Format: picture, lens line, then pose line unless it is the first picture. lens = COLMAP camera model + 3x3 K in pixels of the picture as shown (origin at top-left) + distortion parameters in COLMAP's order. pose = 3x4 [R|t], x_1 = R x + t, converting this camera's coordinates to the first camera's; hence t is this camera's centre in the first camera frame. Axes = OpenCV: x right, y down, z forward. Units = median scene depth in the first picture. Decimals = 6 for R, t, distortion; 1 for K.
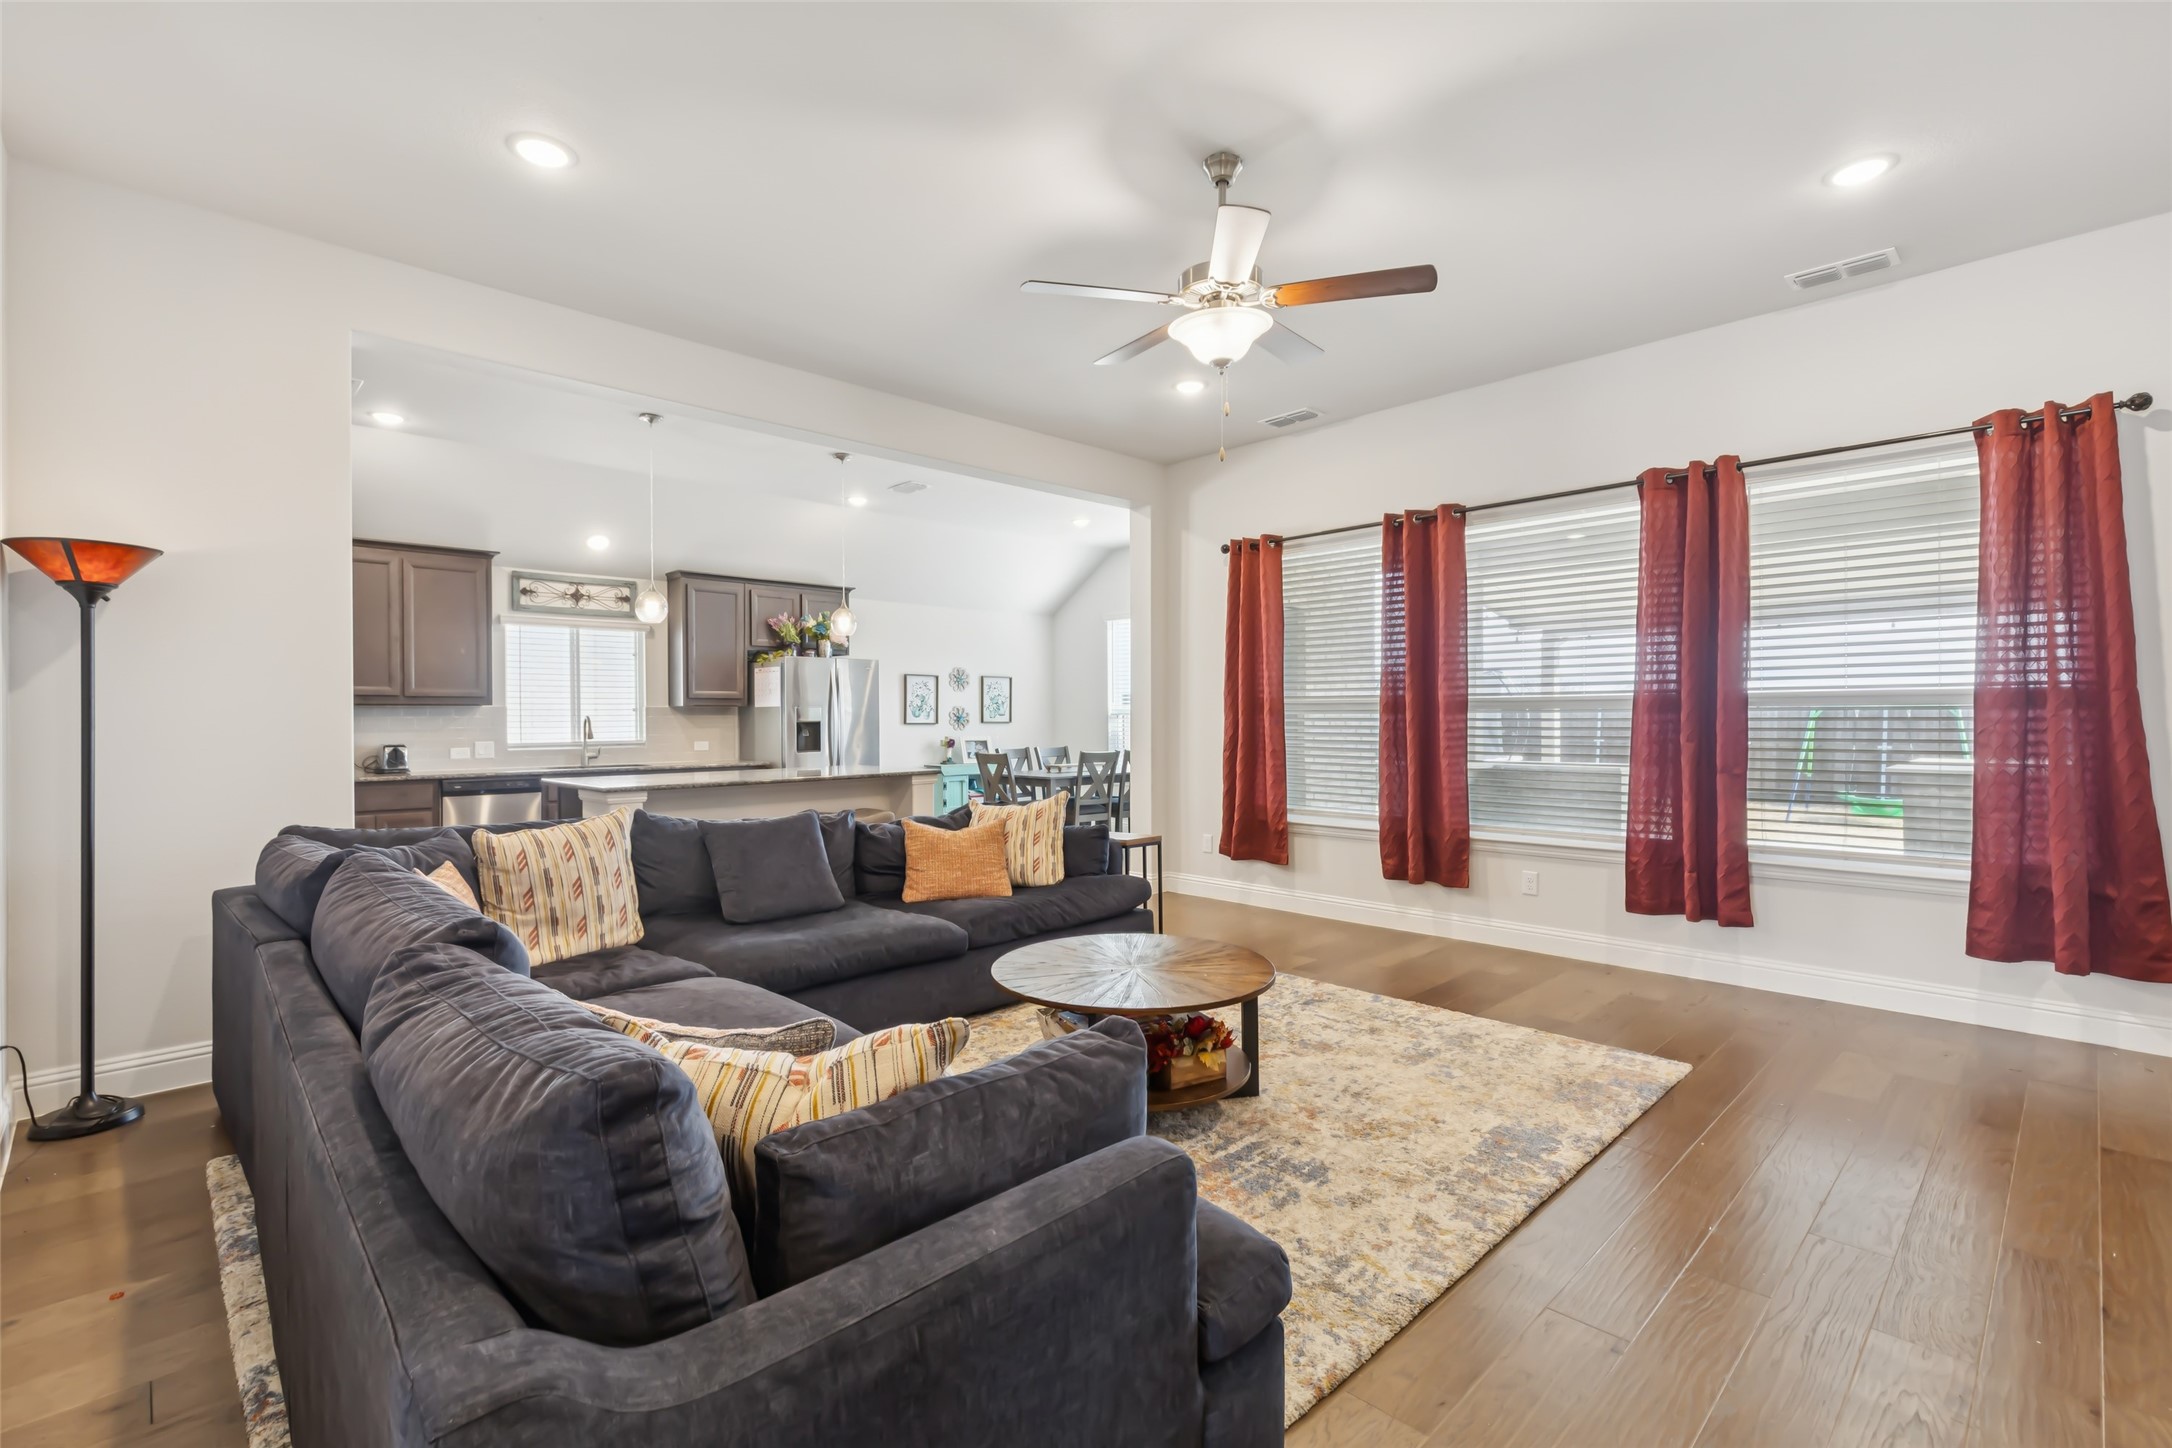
lens RADIAL K [[962.2, 0, 1086.0], [0, 962.2, 724.0], [0, 0, 1]] dist [0.007709, 0.000022]
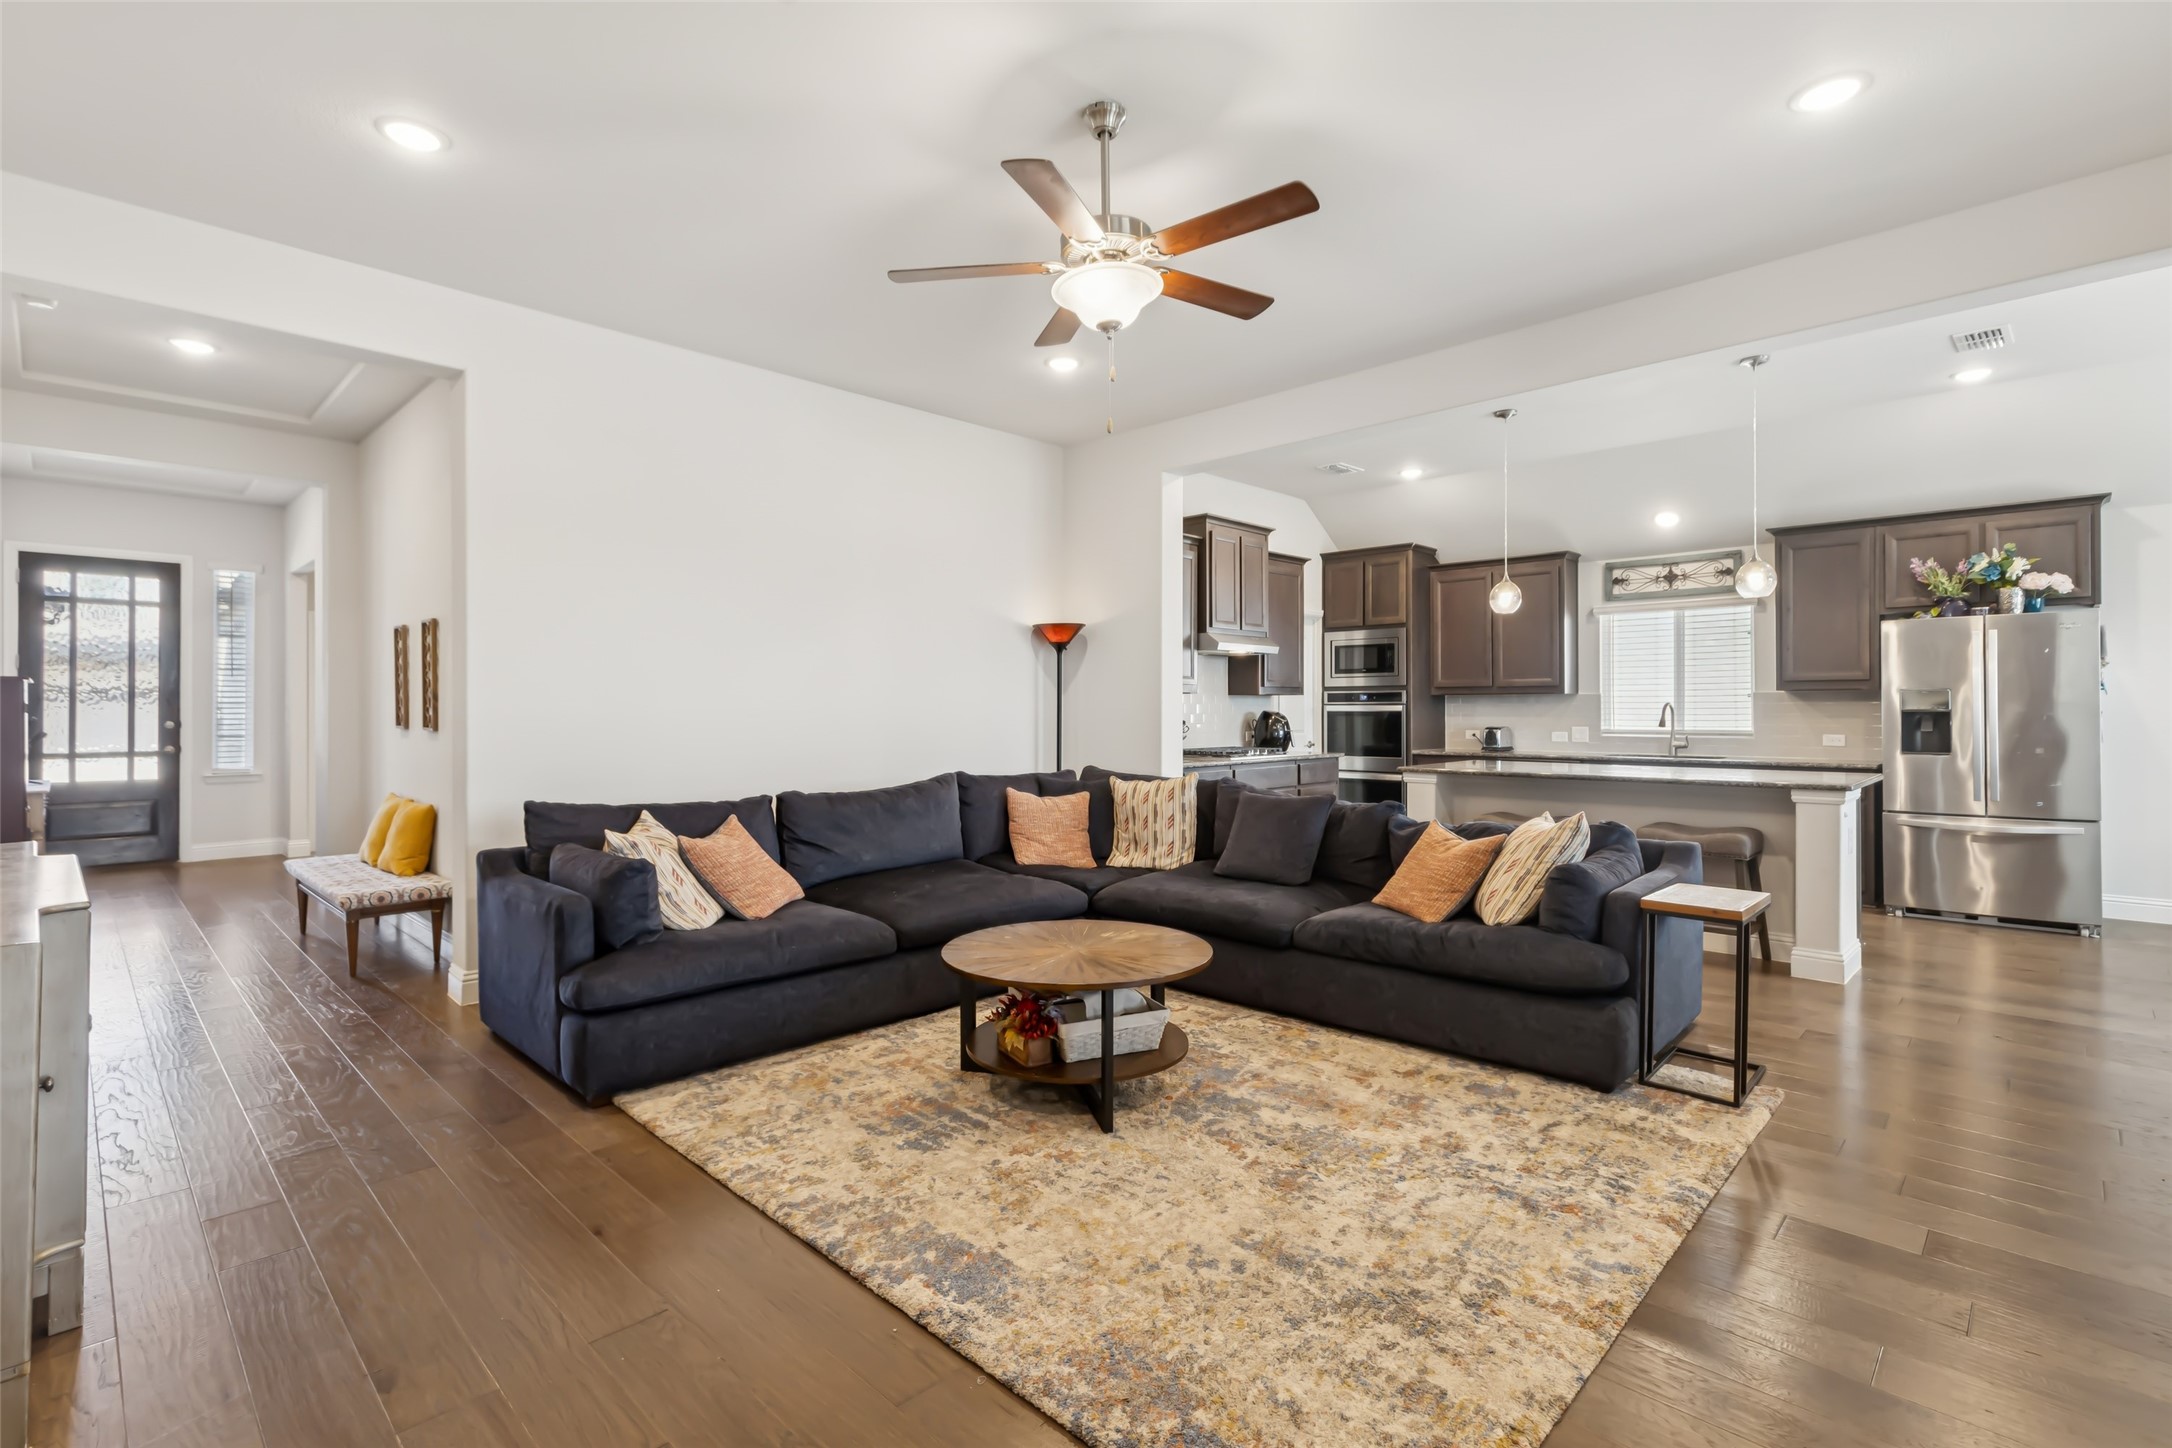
lens RADIAL K [[998.3, 0, 1086.0], [0, 998.3, 724.0], [0, 0, 1]] dist [0.010618, 0.000090]
pose [[0.034642, 0.022900, -0.999137, 0.926000], [-0.004751, 0.999730, 0.022749, -0.014662], [0.999388, 0.003958, 0.034741, 0.797399]]
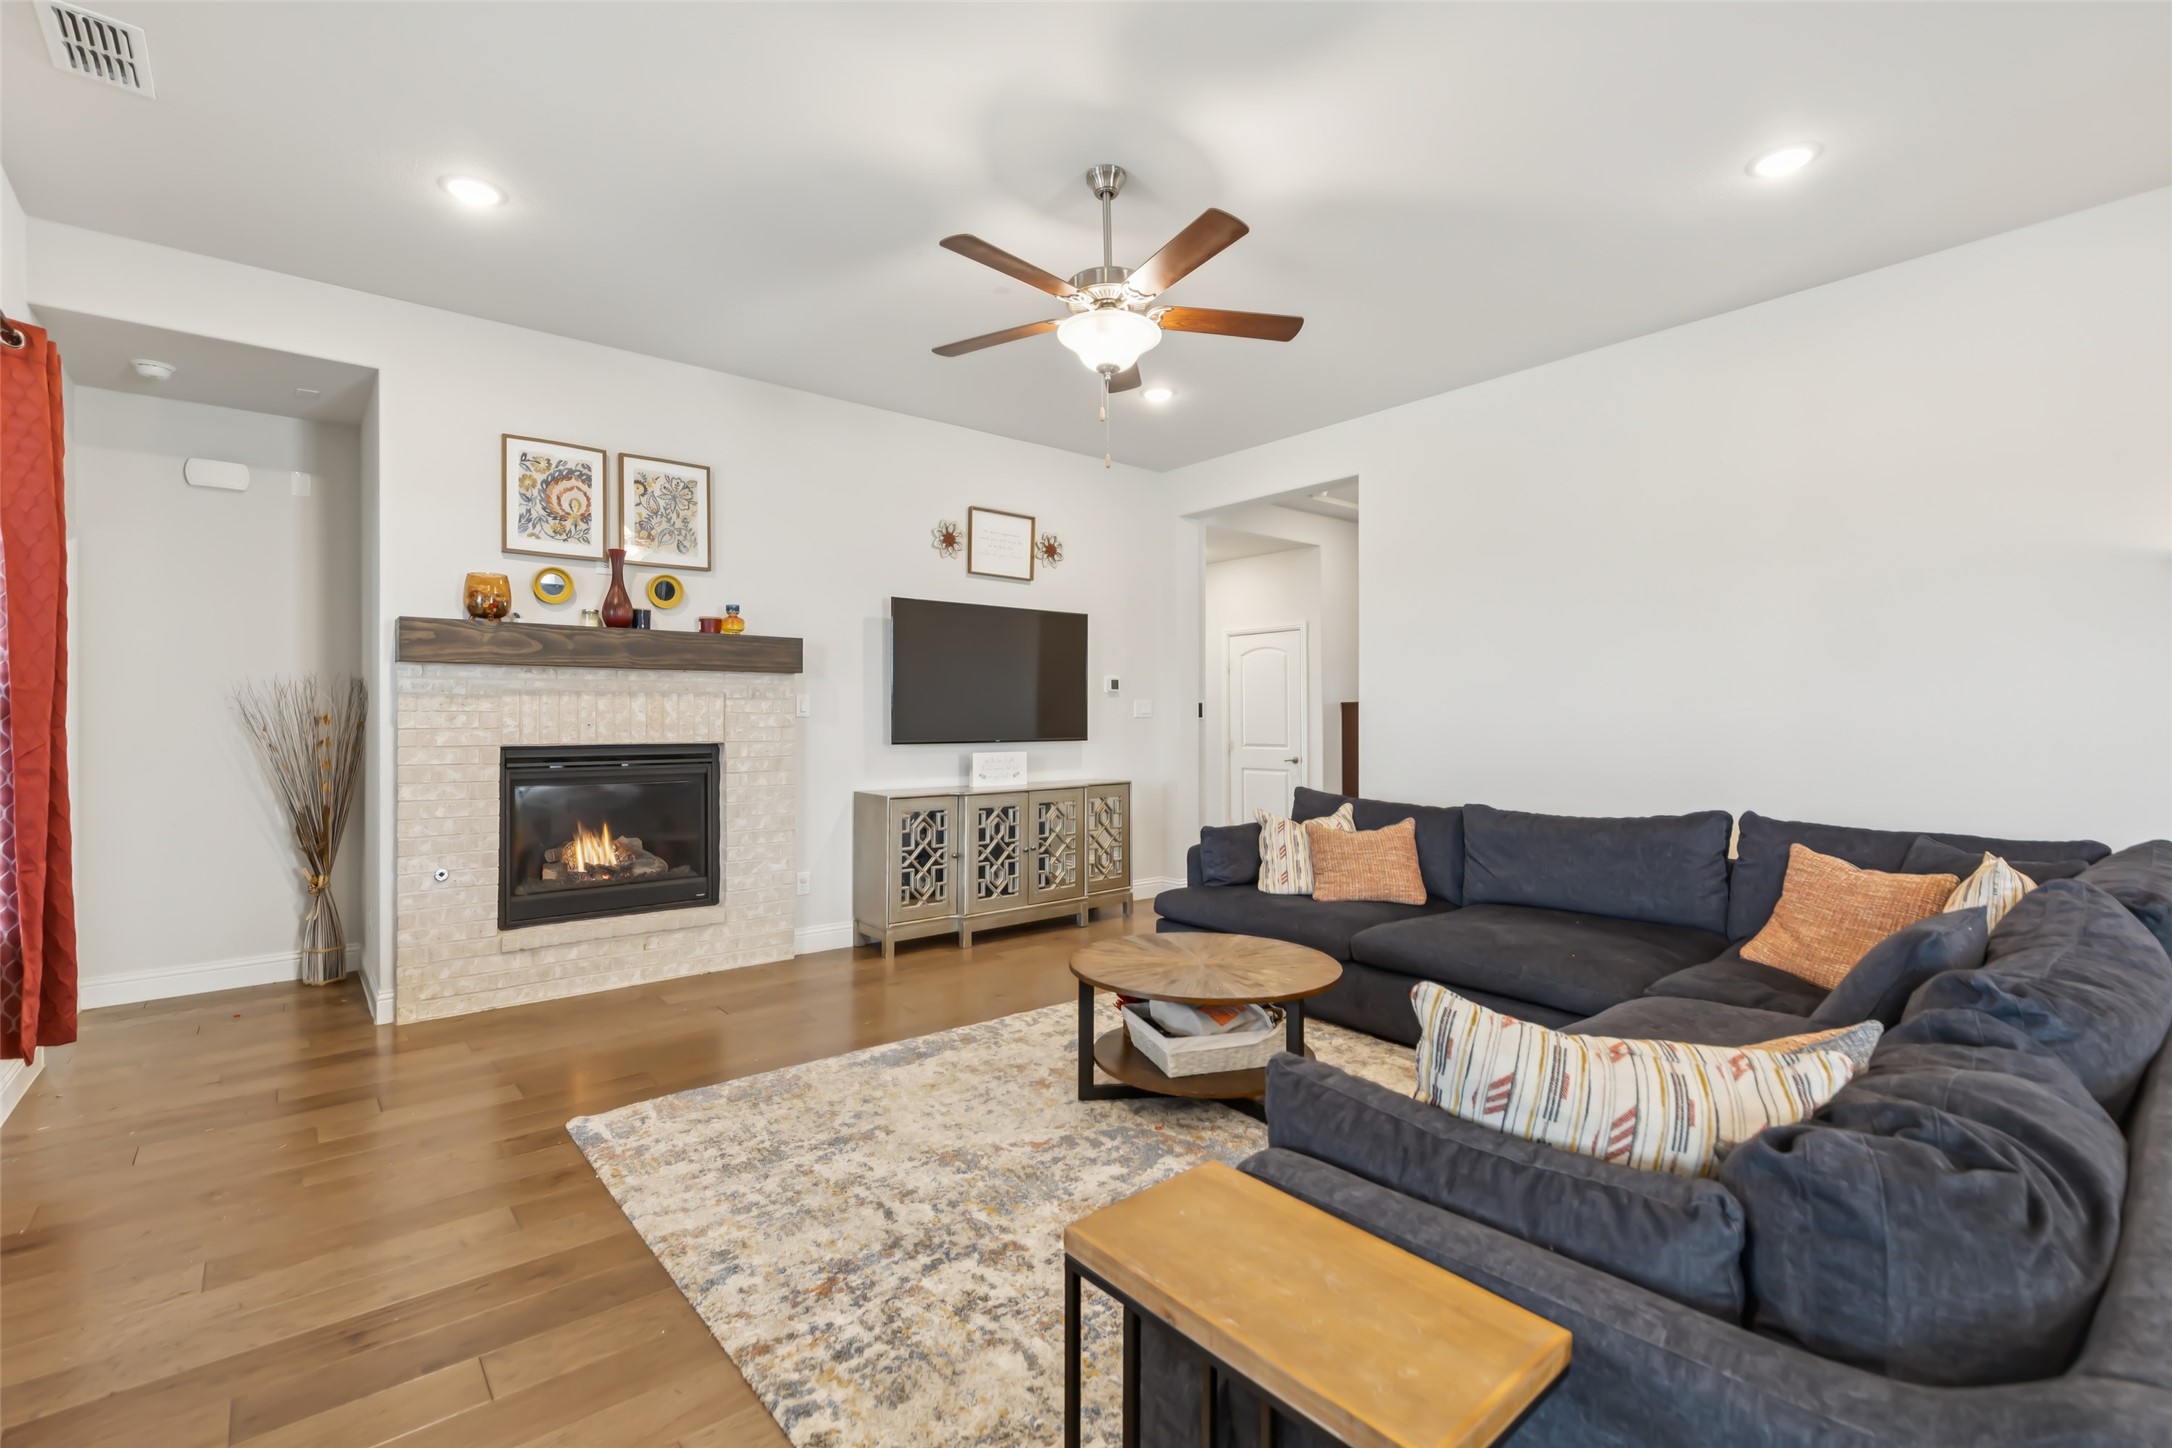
lens RADIAL K [[998.3, 0, 1086.0], [0, 998.3, 724.0], [0, 0, 1]] dist [0.010618, 0.000090]
pose [[-0.996921, 0.006997, 0.078096, 0.072602], [0.007800, 0.999920, 0.009976, -0.015748], [-0.078020, 0.010554, -0.996896, 1.719201]]
